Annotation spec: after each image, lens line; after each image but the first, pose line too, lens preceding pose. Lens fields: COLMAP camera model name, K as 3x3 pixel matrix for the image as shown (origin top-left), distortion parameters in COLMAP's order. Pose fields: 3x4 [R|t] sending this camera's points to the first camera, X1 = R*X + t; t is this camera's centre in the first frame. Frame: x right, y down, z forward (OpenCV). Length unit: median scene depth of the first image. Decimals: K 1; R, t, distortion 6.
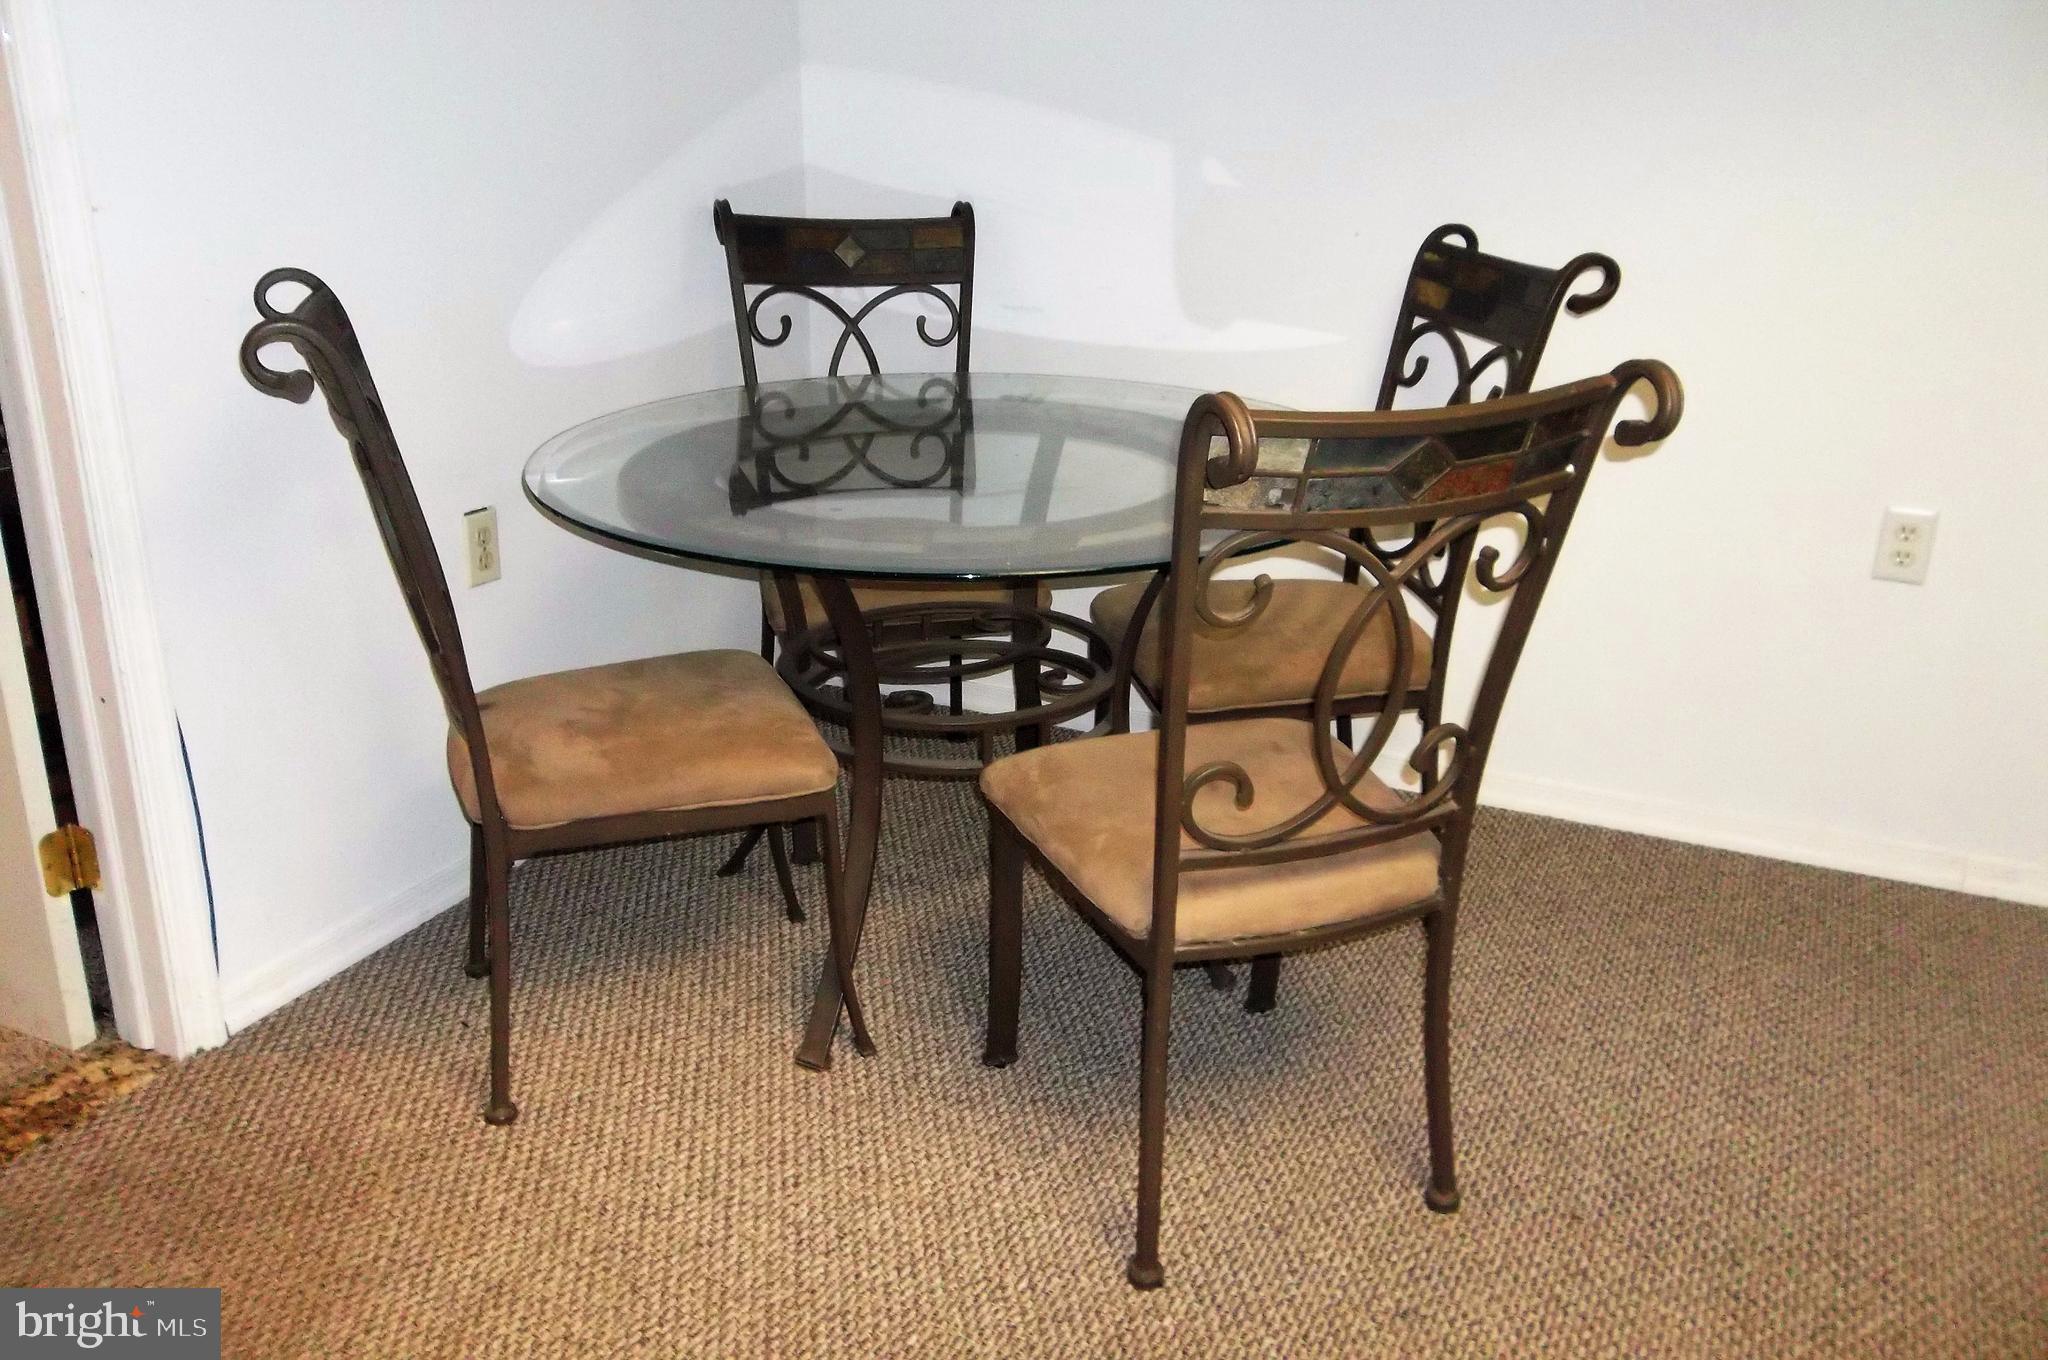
lens RADIAL K [[1689.1, 0, 1030.0], [0, 1689.1, 669.8], [0, 0, 1]] dist [0.013855, -0.004866]
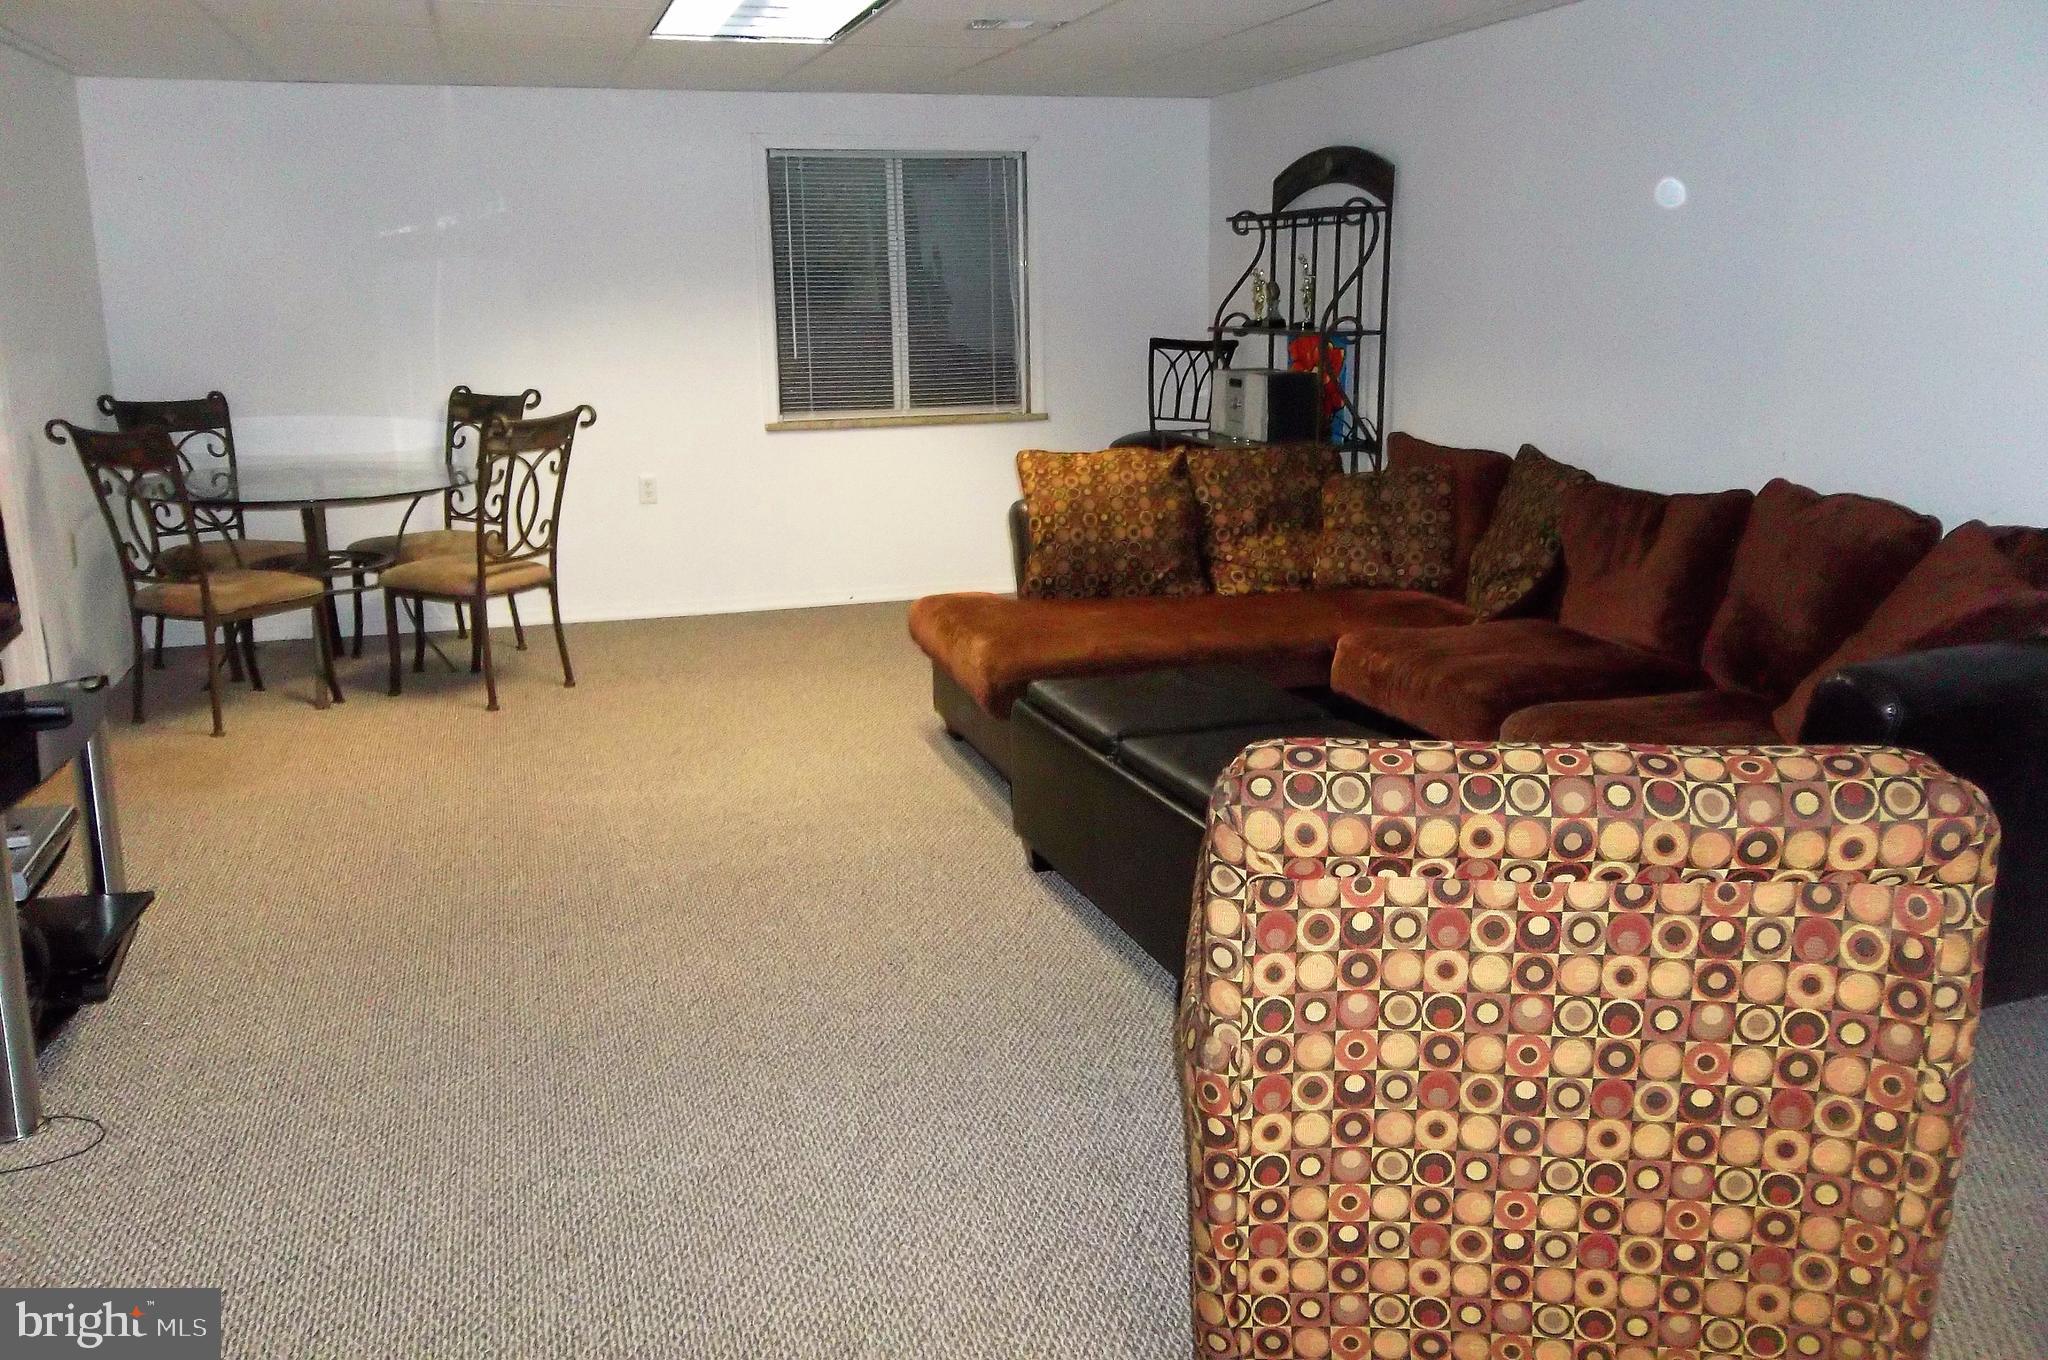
lens RADIAL K [[1689.1, 0, 1030.0], [0, 1689.1, 669.8], [0, 0, 1]] dist [0.013855, -0.004866]
pose [[0.732364, -0.163512, 0.660989, -0.871105], [0.243568, 0.969418, -0.030060, 0.434451], [-0.635860, 0.183011, 0.749793, -1.366077]]
